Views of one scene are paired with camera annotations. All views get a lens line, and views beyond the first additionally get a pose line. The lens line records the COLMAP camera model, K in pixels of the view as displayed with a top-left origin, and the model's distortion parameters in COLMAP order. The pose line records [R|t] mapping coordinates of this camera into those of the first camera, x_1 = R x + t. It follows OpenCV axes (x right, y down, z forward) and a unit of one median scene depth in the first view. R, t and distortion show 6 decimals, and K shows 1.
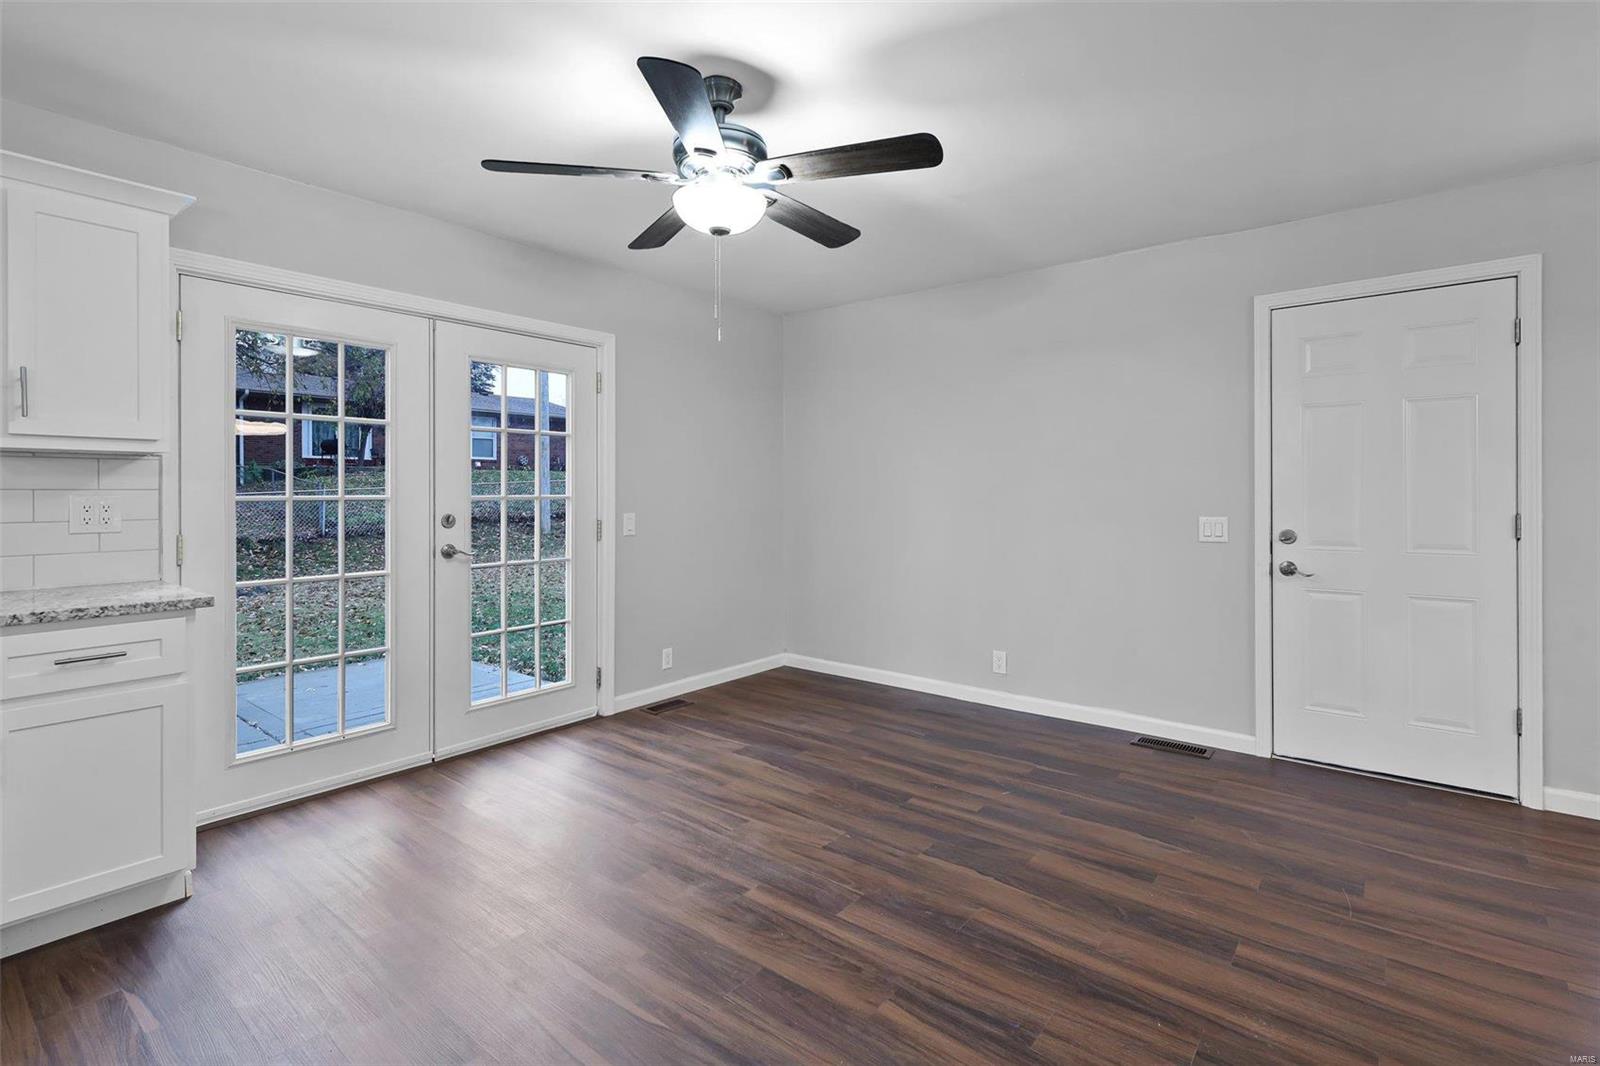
lens RADIAL K [[749.7, 0, 797.0], [0, 749.7, 493.6], [0, 0, 1]] dist [0.001164, 0.000357]
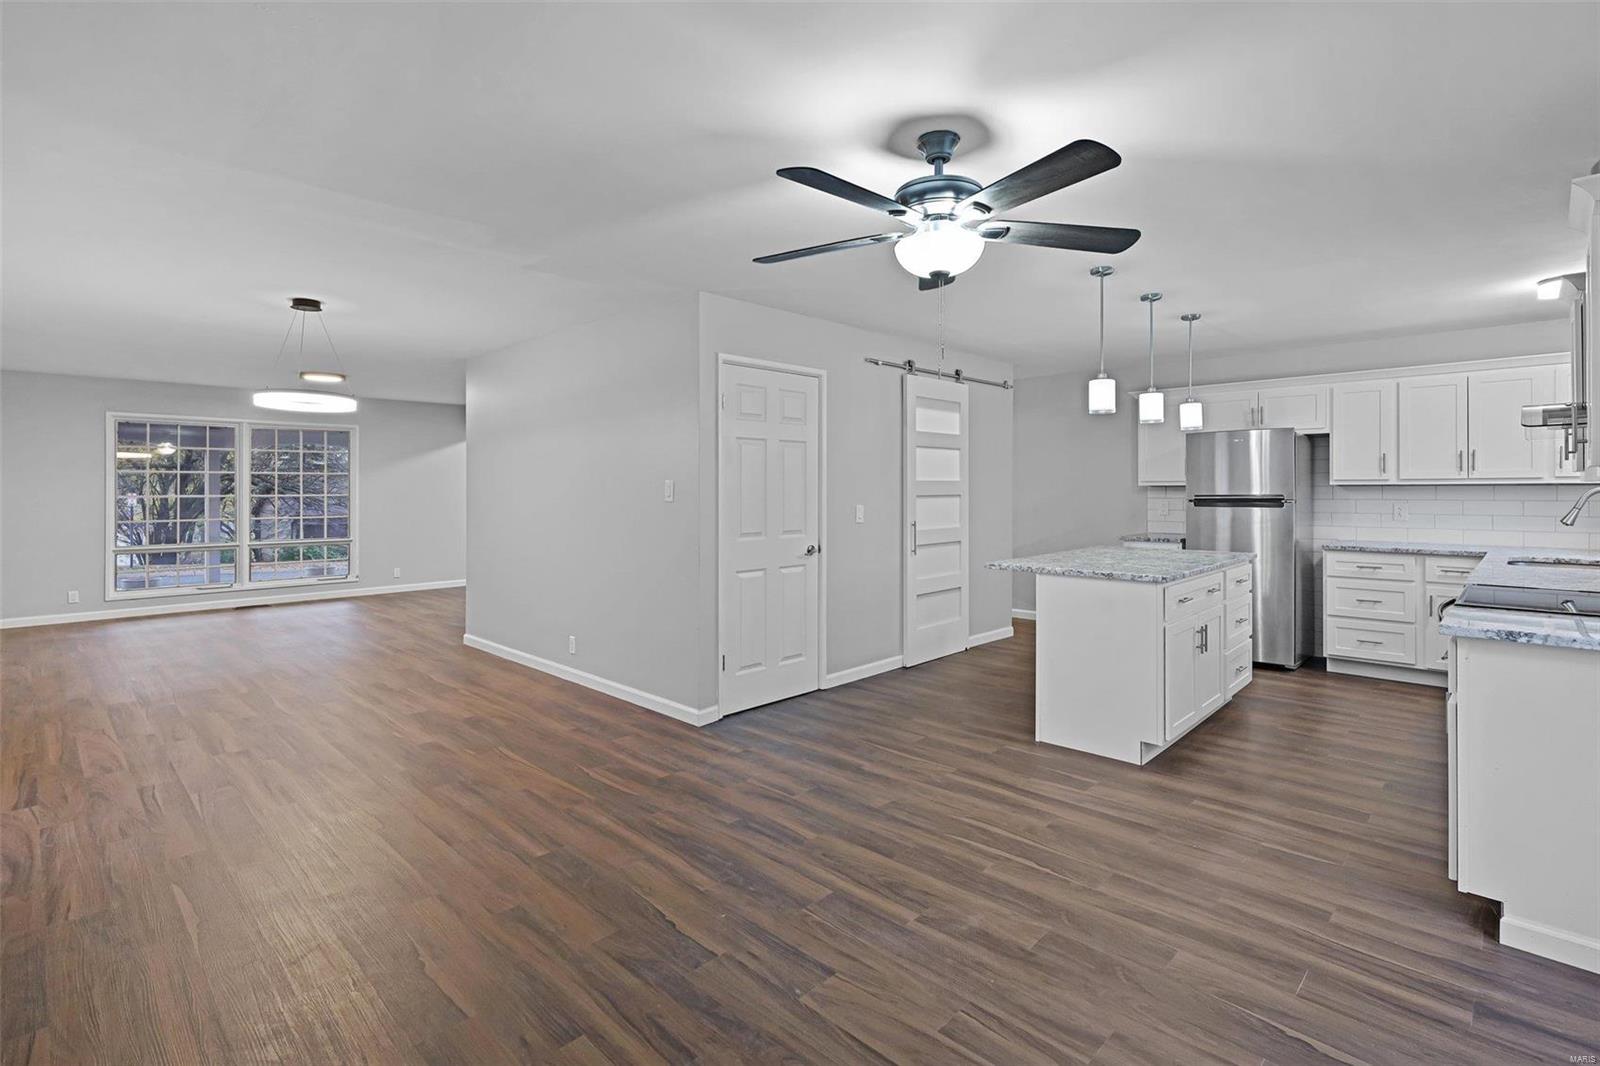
lens RADIAL K [[749.7, 0, 797.0], [0, 749.7, 493.6], [0, 0, 1]] dist [0.001164, 0.000357]
pose [[-0.995289, 0.000894, 0.096951, -0.004416], [0.001620, 0.999971, 0.007411, -0.048883], [-0.096942, 0.007533, -0.995262, 1.964942]]
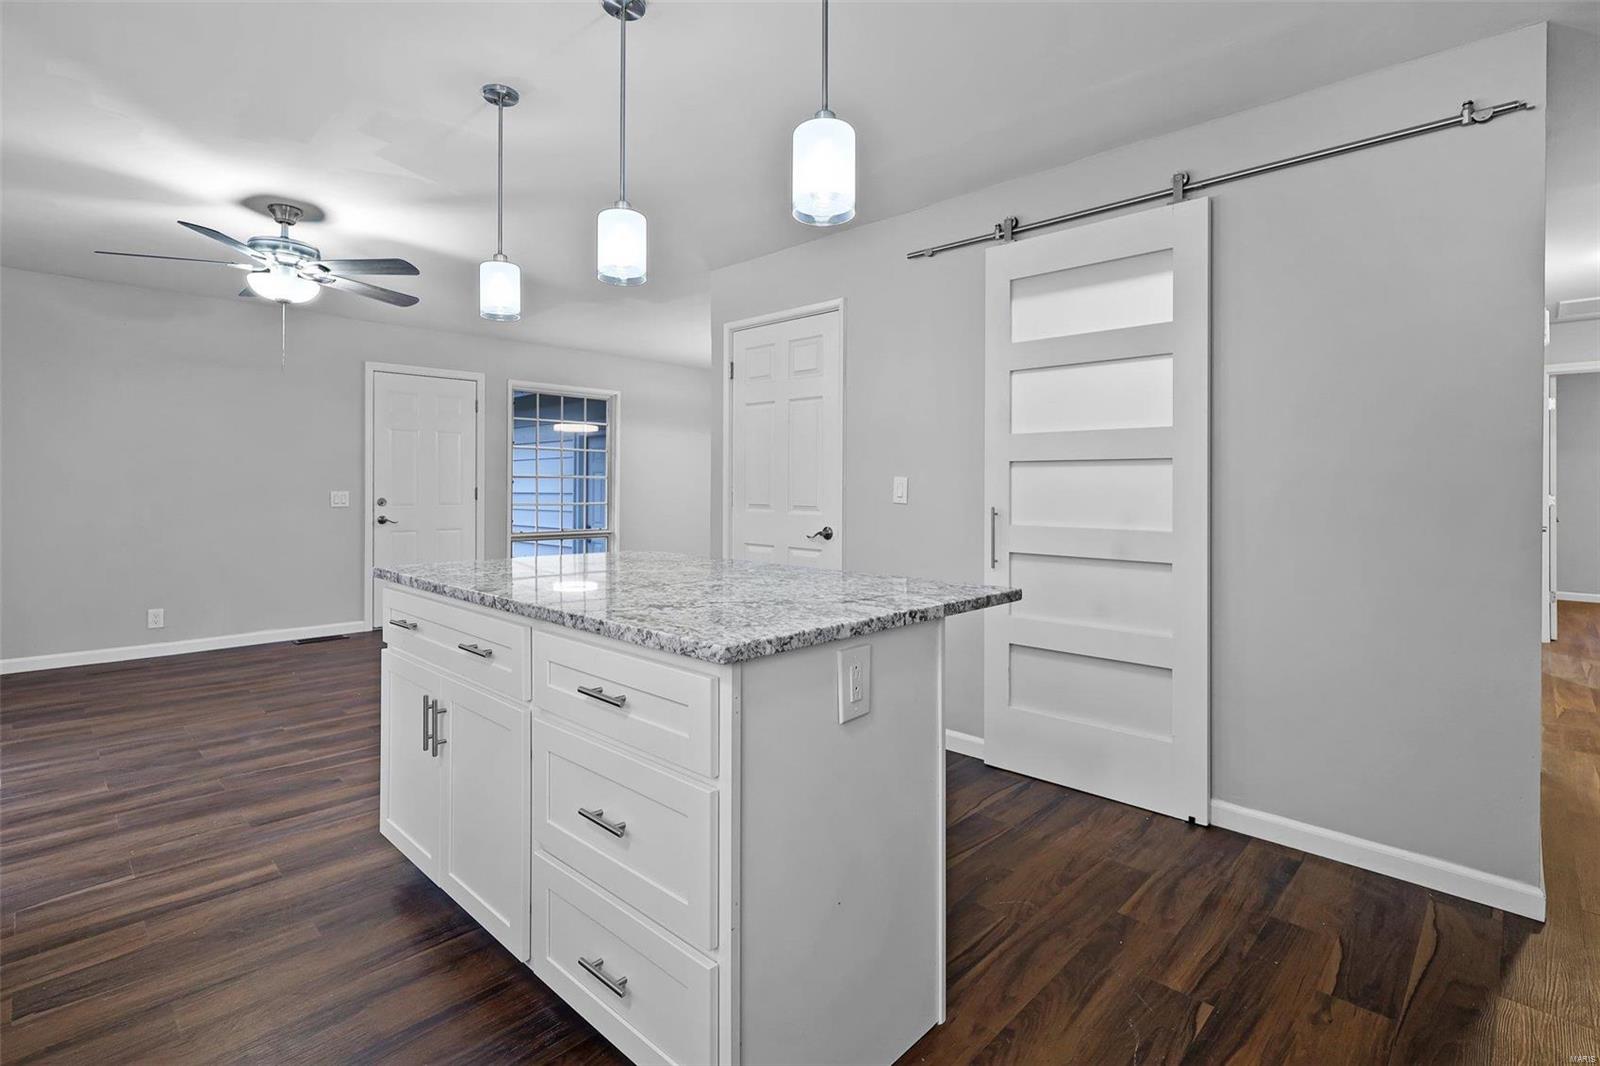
lens RADIAL K [[759.4, 0, 799.1], [0, 759.4, 487.1], [0, 0, 1]] dist [-0.001495, -0.000882]
pose [[0.082012, -0.001437, 0.996630, -1.490632], [-0.005668, 0.999982, 0.001909, 0.020132], [-0.996615, -0.005805, 0.082002, -0.176154]]
